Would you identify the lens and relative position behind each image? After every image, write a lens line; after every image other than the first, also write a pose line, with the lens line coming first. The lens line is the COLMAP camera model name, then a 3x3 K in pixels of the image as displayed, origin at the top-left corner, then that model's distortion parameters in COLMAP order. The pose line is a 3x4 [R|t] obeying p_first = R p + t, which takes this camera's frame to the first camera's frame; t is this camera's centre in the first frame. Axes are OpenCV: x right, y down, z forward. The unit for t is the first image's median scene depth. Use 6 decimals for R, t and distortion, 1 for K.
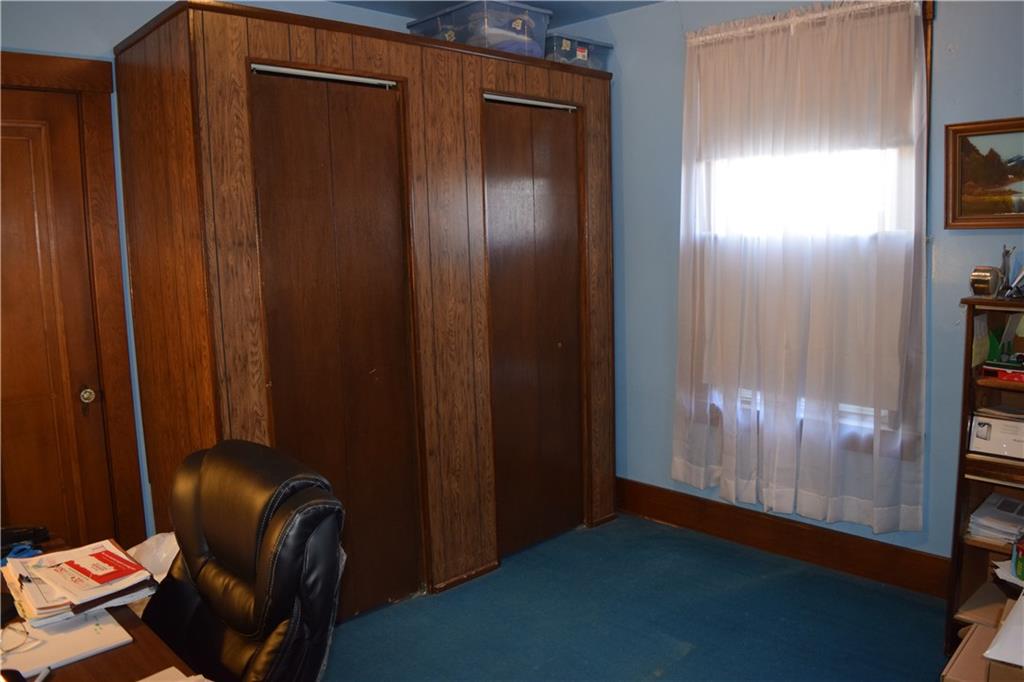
lens RADIAL K [[806.5, 0, 512.0], [0, 806.5, 341.0], [0, 0, 1]] dist [-0.093611, 0.010329]
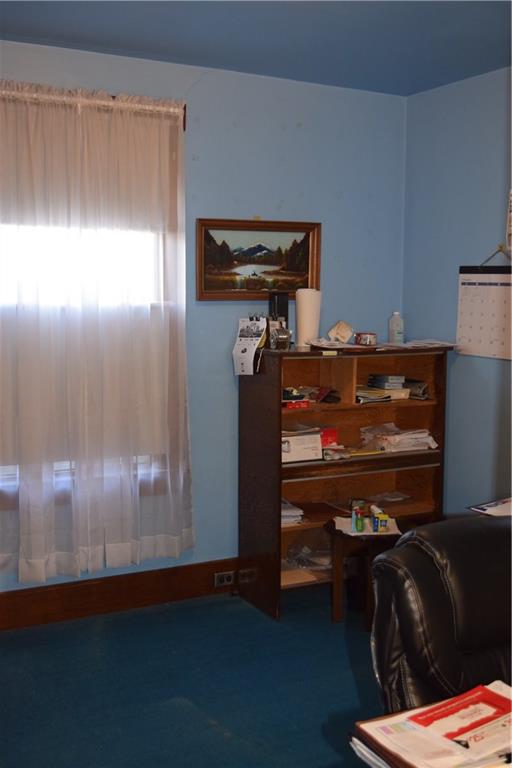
lens RADIAL K [[899.4, 0, 261.4], [0, 899.4, 390.8], [0, 0, 1]] dist [-0.059829, 0.003740]
pose [[0.251634, -0.080392, 0.964478, -0.860541], [0.114320, 0.992037, 0.052863, -0.066671], [-0.961047, 0.096957, 0.258821, 0.562300]]
